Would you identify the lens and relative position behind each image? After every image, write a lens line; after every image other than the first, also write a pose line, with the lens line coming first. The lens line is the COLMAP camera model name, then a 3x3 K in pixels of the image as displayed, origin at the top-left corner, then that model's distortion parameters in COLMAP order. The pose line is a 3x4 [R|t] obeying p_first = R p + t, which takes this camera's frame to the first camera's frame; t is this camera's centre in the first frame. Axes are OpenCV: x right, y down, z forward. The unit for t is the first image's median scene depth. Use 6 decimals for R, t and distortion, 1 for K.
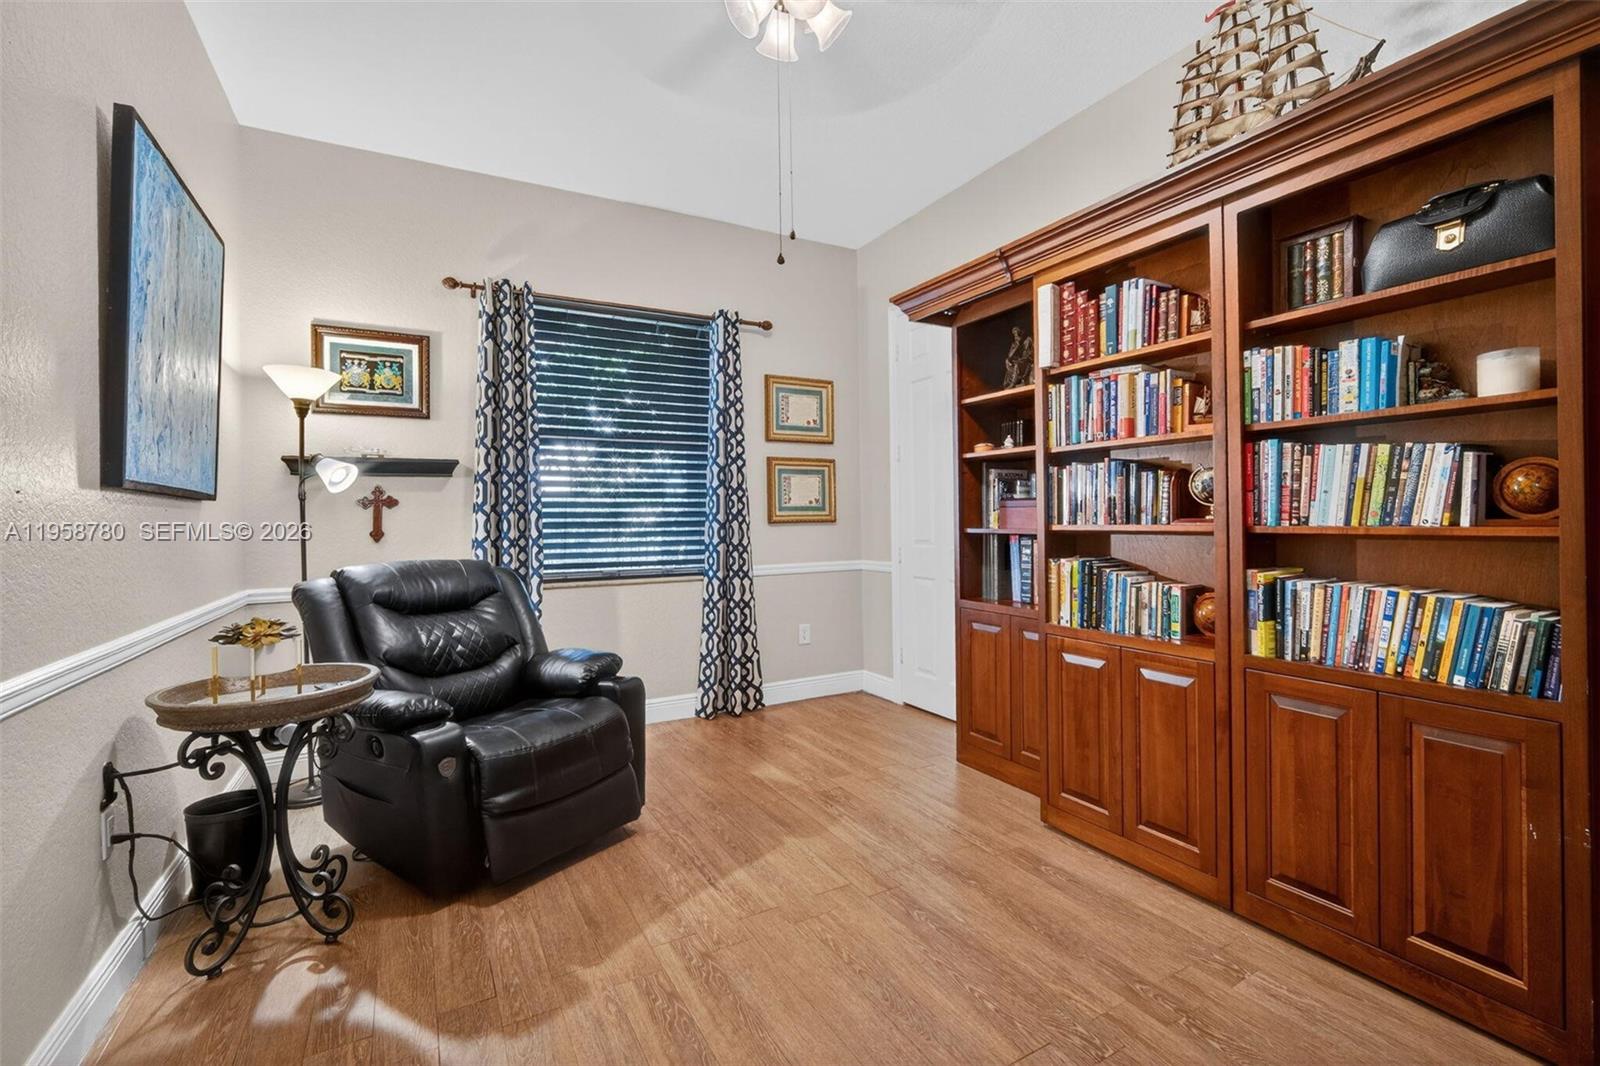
lens RADIAL K [[703.9, 0, 803.3], [0, 703.9, 522.4], [0, 0, 1]] dist [-0.009576, 0.000029]
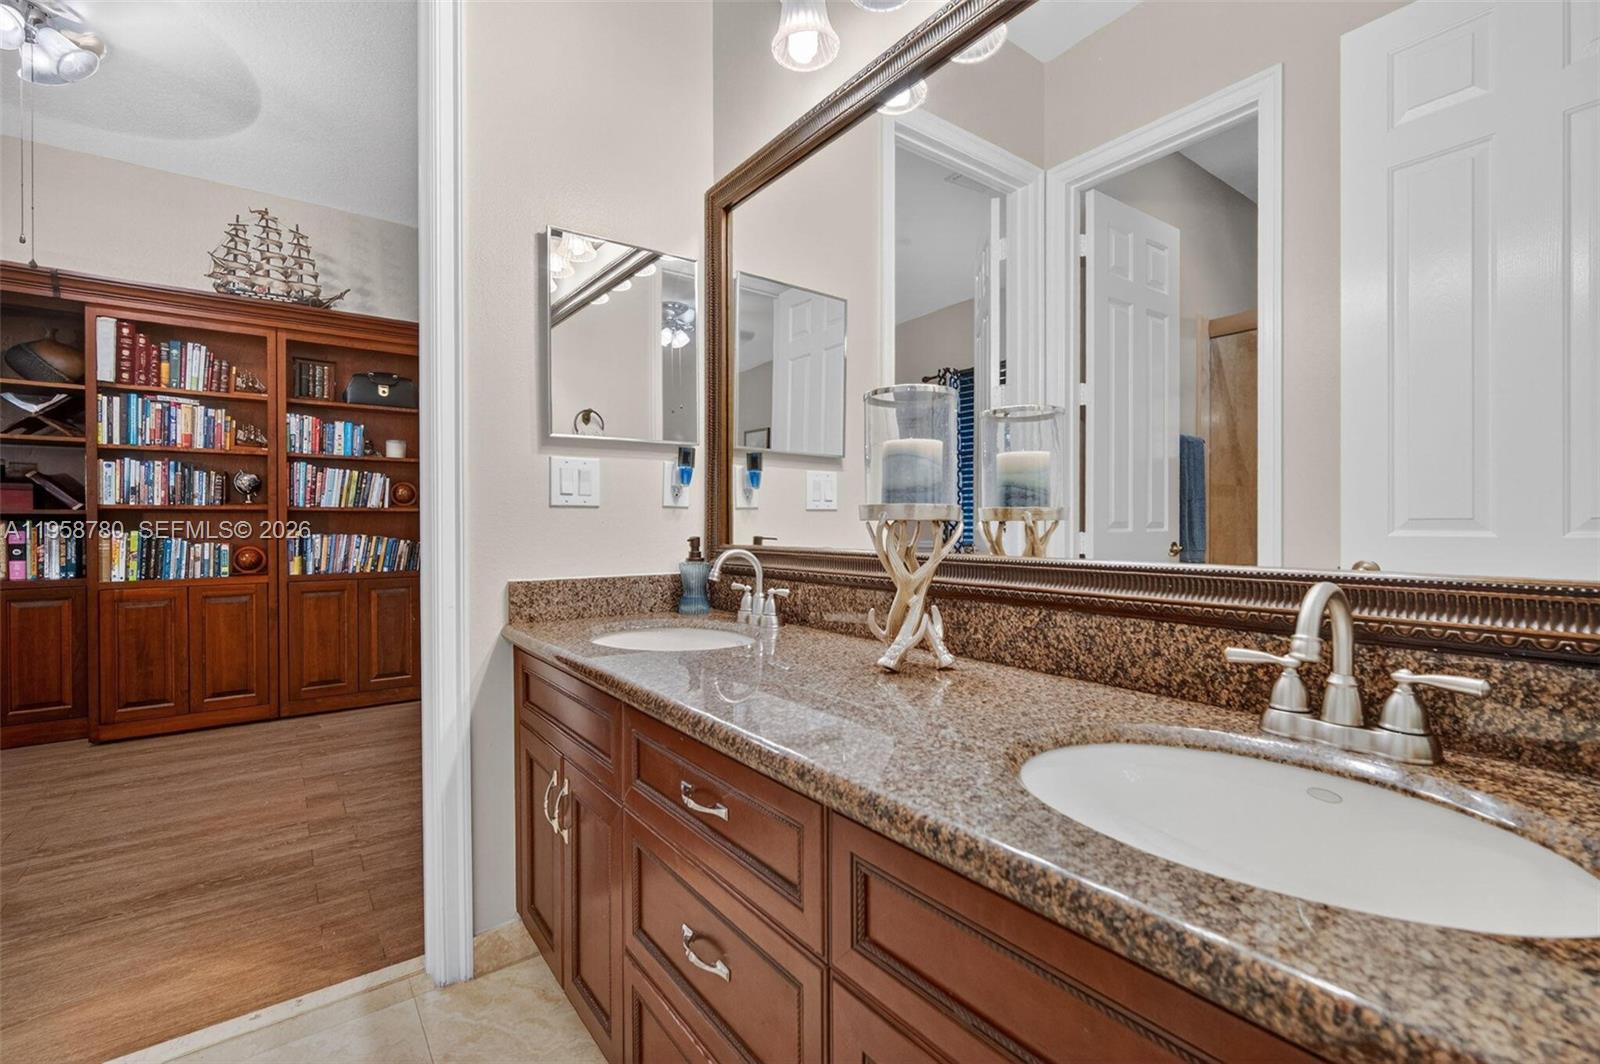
lens RADIAL K [[703.9, 0, 798.6], [0, 703.9, 523.5], [0, 0, 1]] dist [-0.009576, 0.000029]
pose [[-0.130829, 0.018697, 0.991229, -1.413440], [0.012604, 0.999773, -0.017195, 0.100904], [-0.991325, 0.010244, -0.131035, -0.108763]]
